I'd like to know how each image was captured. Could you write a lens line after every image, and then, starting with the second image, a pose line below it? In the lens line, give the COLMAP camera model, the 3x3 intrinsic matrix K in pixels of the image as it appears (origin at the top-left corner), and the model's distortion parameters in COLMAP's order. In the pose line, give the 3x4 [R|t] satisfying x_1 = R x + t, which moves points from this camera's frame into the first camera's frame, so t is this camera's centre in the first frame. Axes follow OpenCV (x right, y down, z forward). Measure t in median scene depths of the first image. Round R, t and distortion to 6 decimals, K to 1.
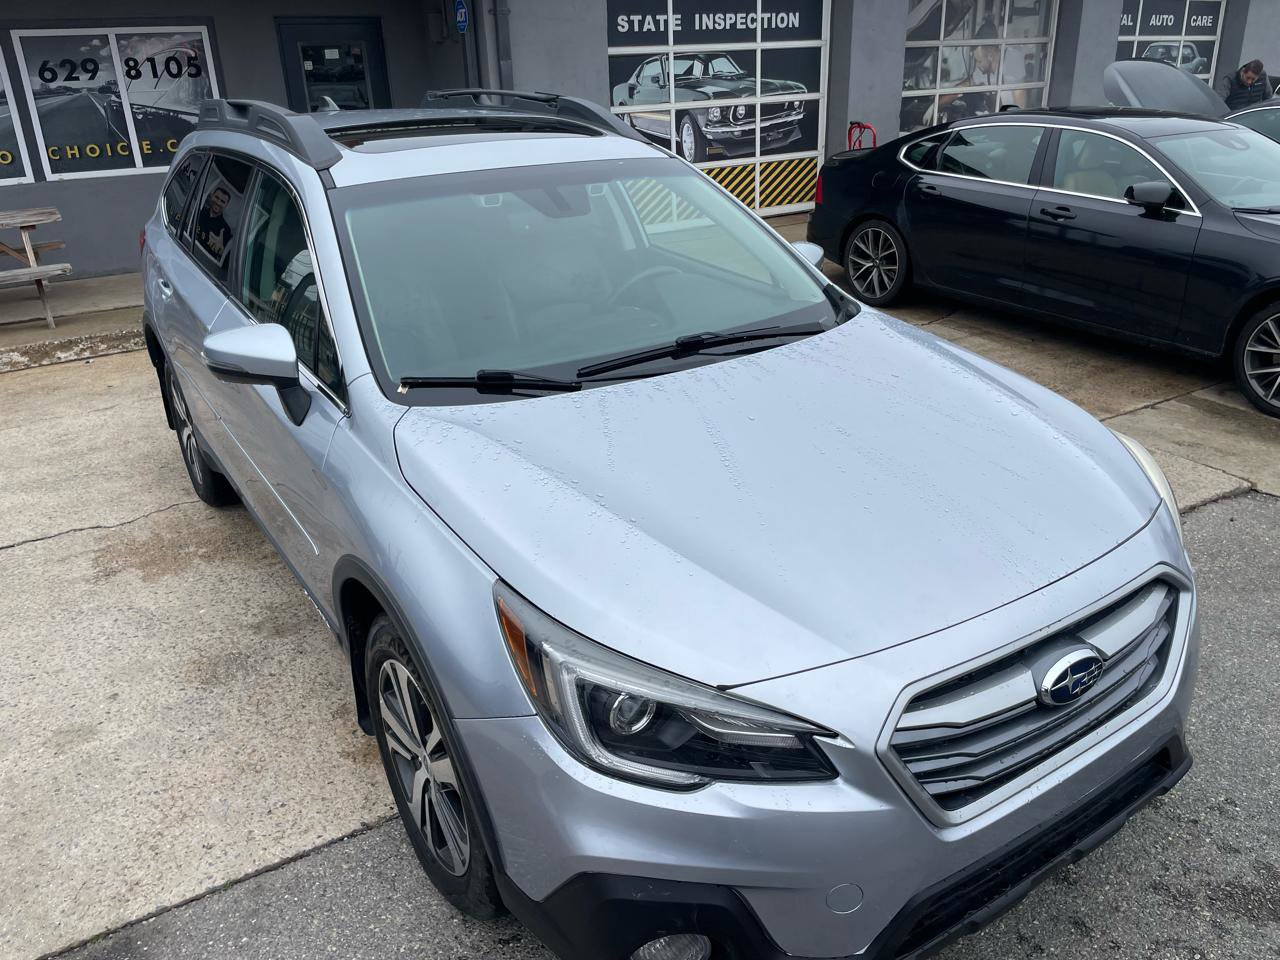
lens RADIAL K [[976.5, 0, 644.2], [0, 976.5, 477.1], [0, 0, 1]] dist [0.090663, -0.125075]
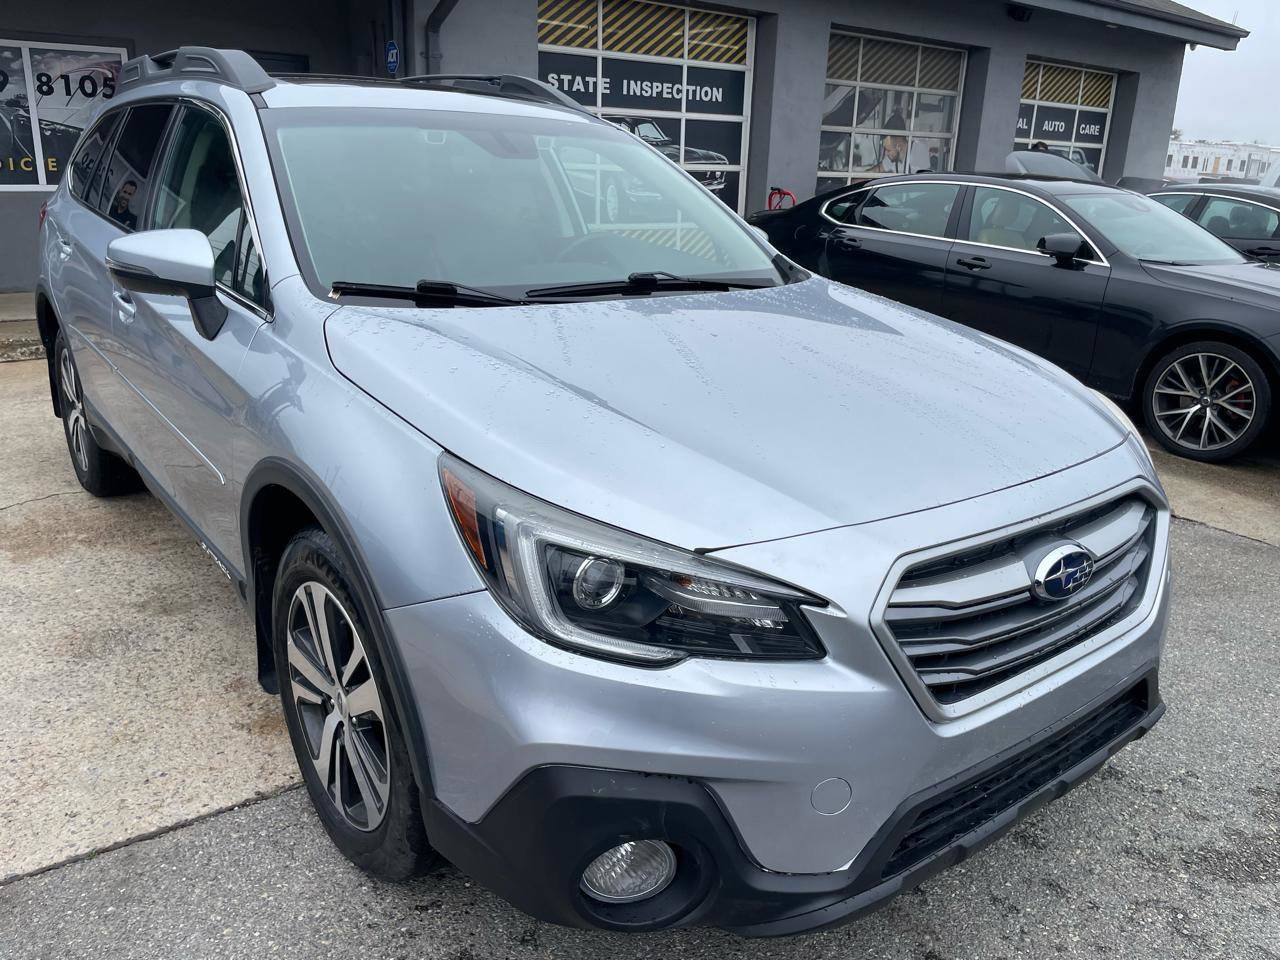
lens RADIAL K [[977.1, 0, 643.7], [0, 977.1, 472.4], [0, 0, 1]] dist [0.088089, -0.123583]
pose [[0.994995, 0.035056, 0.093572, -0.010653], [-0.026049, 0.995060, -0.095800, 0.041942], [-0.096468, 0.092883, 0.990993, 0.021276]]
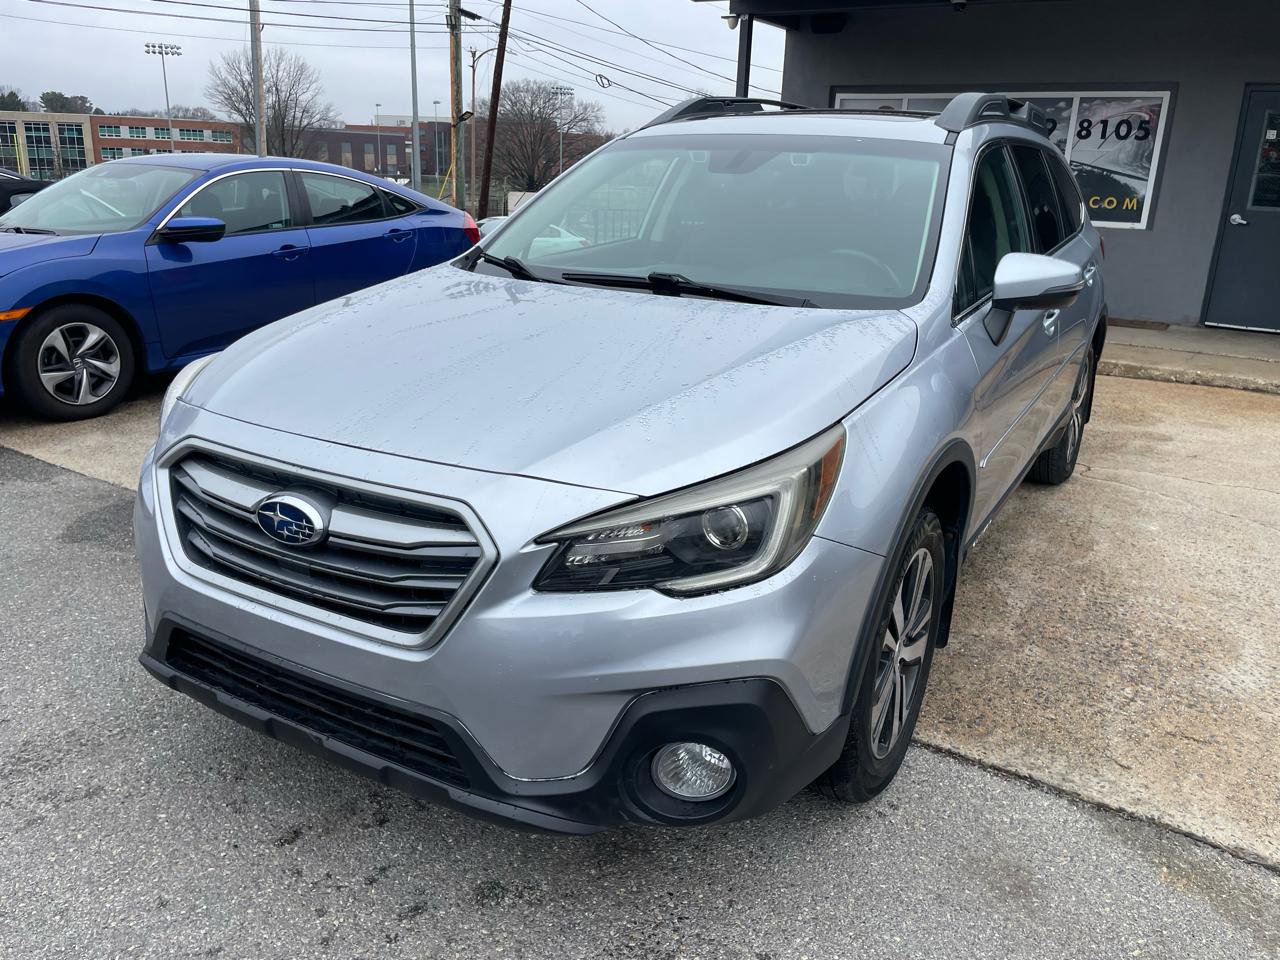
lens RADIAL K [[975.3, 0, 657.0], [0, 975.3, 474.8], [0, 0, 1]] dist [0.089192, -0.120160]
pose [[0.449740, 0.309346, -0.837877, 0.291164], [-0.389841, 0.912018, 0.127467, -0.024078], [0.803590, 0.269312, 0.530767, 0.151675]]
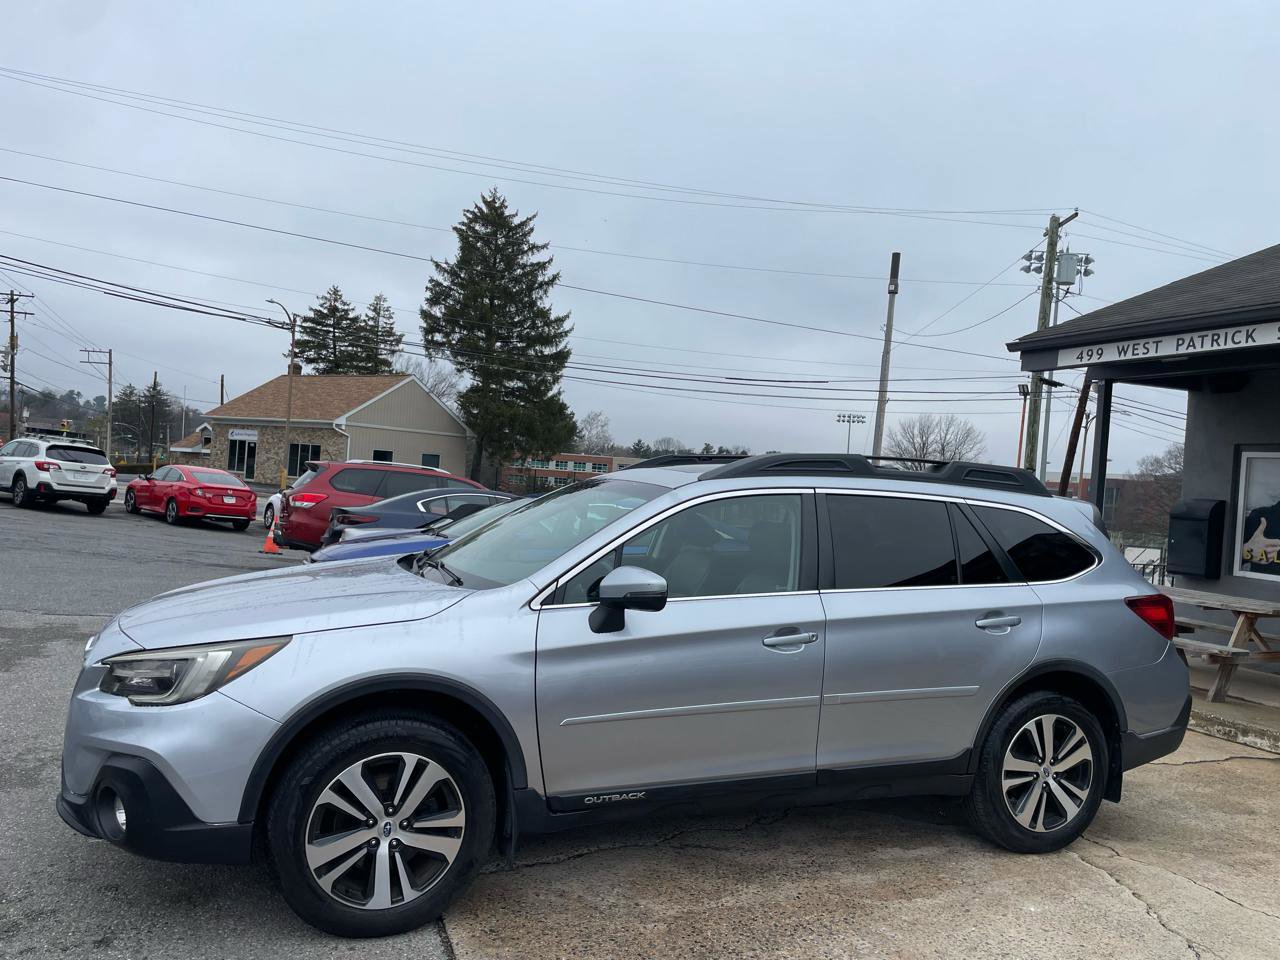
lens RADIAL K [[976.5, 0, 644.2], [0, 976.5, 477.1], [0, 0, 1]] dist [0.090663, -0.125075]
pose [[-0.192873, 0.011741, -0.981153, 0.454083], [-0.436770, 0.894376, 0.096562, -0.166919], [0.878653, 0.447163, -0.167373, 0.446119]]
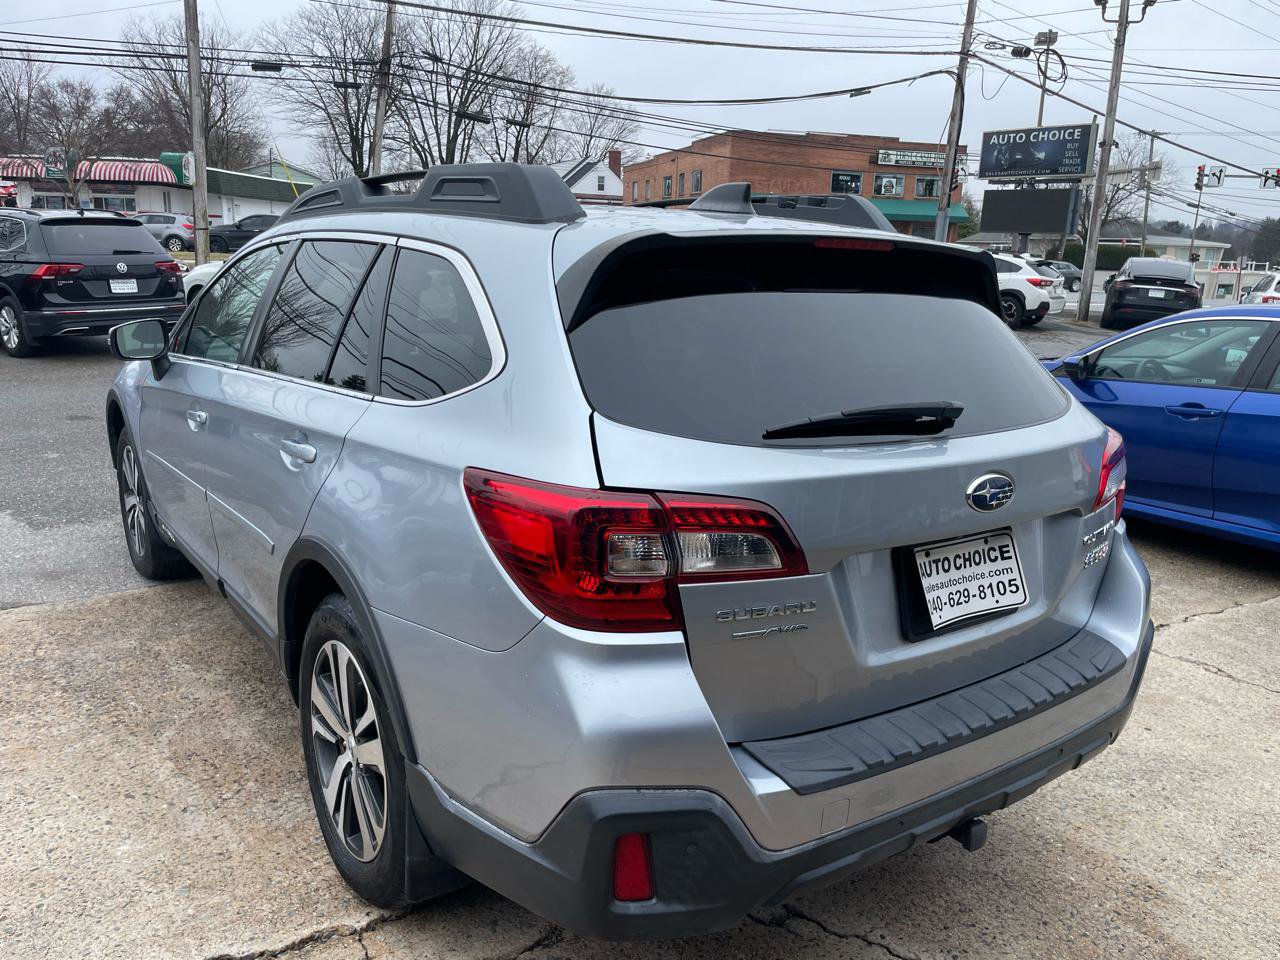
lens RADIAL K [[976.5, 0, 644.2], [0, 976.5, 477.1], [0, 0, 1]] dist [0.090663, -0.125075]
pose [[-0.999332, 0.000657, -0.036527, -0.131520], [-0.020821, 0.811321, 0.584231, -0.288114], [0.030019, 0.584601, -0.810765, 0.776374]]
